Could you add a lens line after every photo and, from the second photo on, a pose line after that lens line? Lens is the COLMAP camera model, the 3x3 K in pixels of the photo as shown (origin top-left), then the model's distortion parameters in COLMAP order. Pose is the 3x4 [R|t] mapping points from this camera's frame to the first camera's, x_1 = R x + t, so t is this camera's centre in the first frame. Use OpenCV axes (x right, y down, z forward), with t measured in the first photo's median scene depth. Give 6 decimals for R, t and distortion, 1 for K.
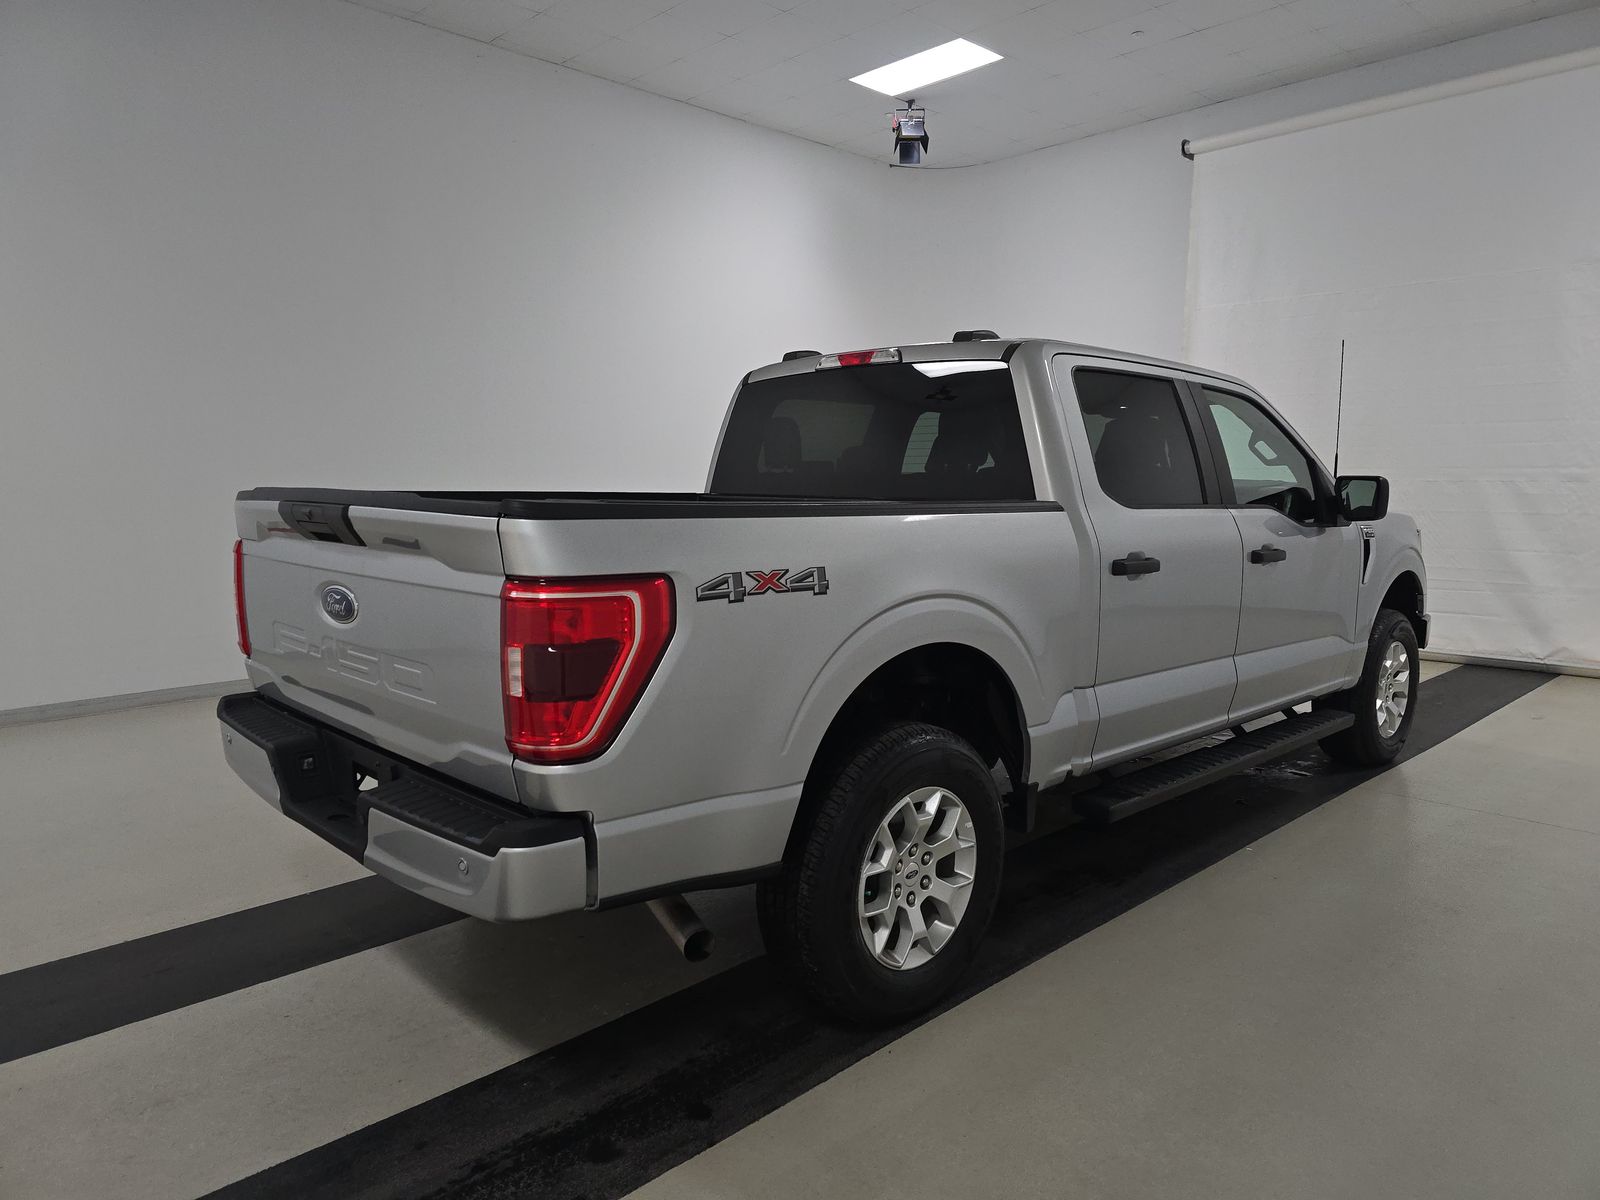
lens RADIAL K [[1078.6, 0, 803.8], [0, 1078.6, 606.7], [0, 0, 1]] dist [0.051159, -0.026560]
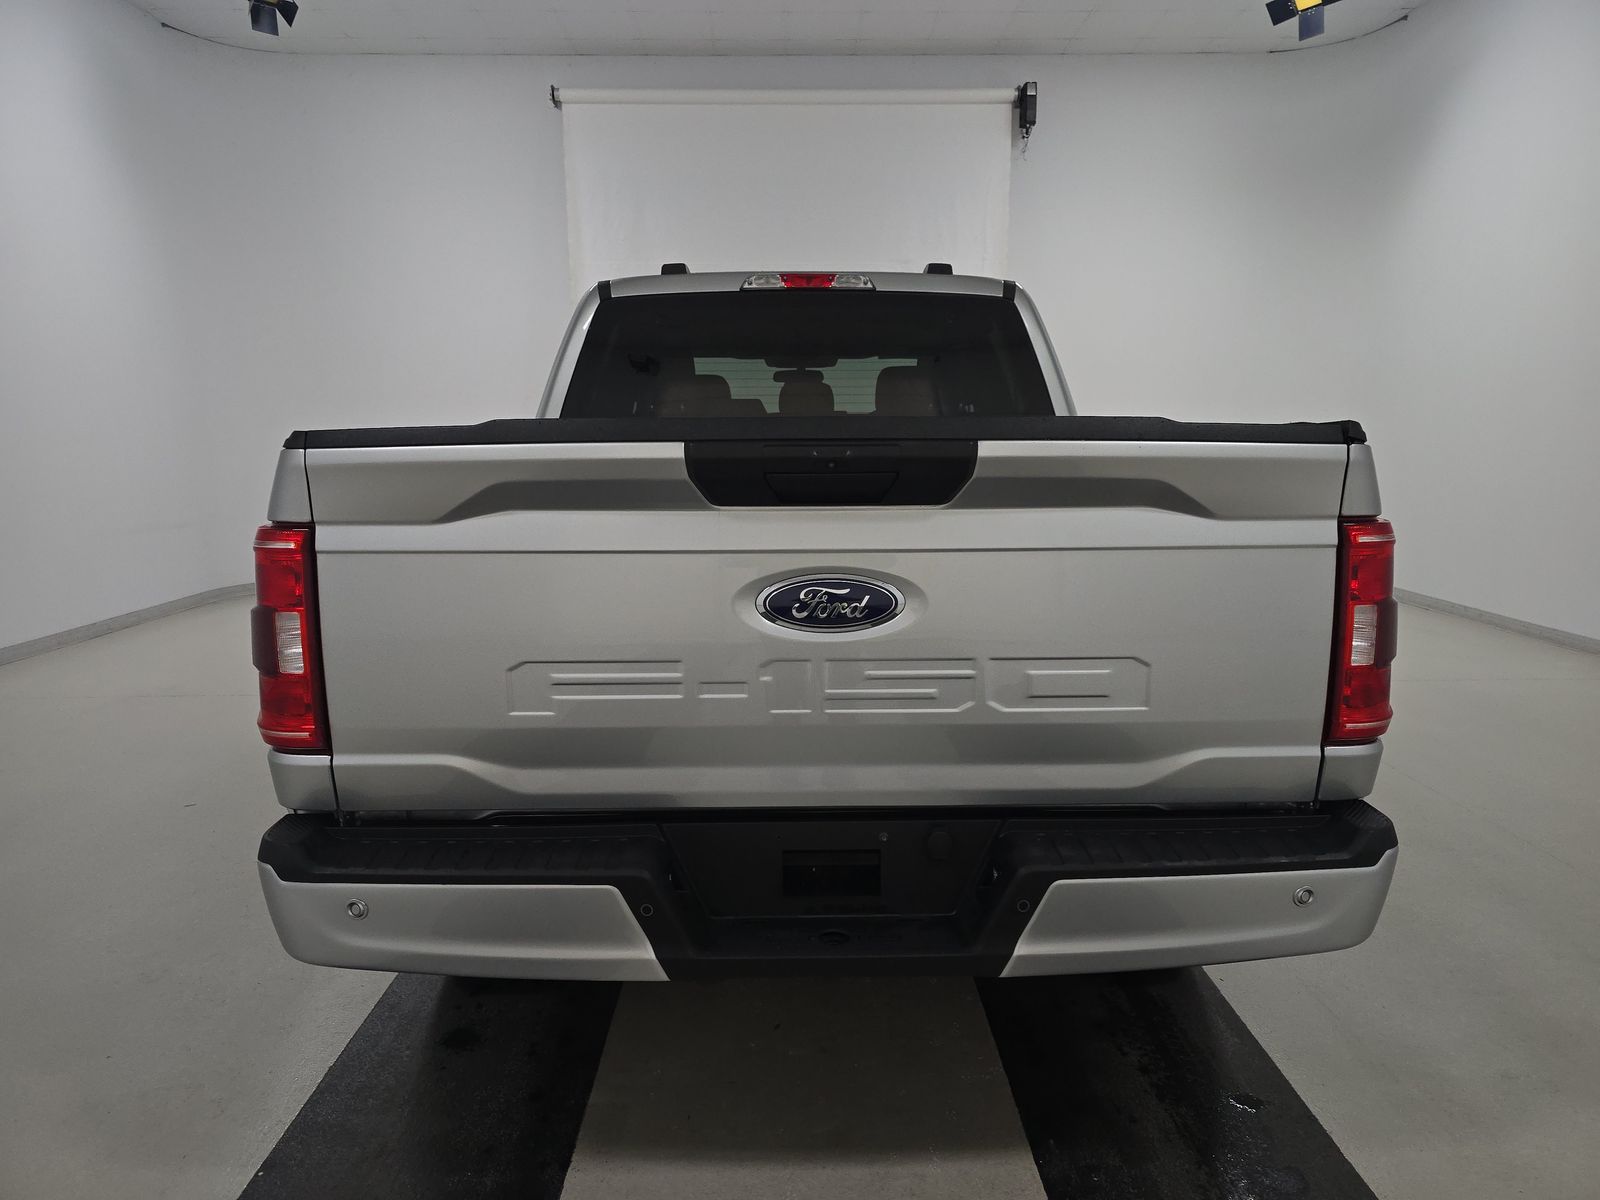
lens RADIAL K [[1078.6, 0, 808.4], [0, 1078.6, 602.7], [0, 0, 1]] dist [0.051159, -0.026560]
pose [[0.682316, -0.118330, 0.721417, -0.609145], [0.096723, 0.992750, 0.071355, -0.033194], [-0.724631, 0.021091, 0.688815, 0.398898]]
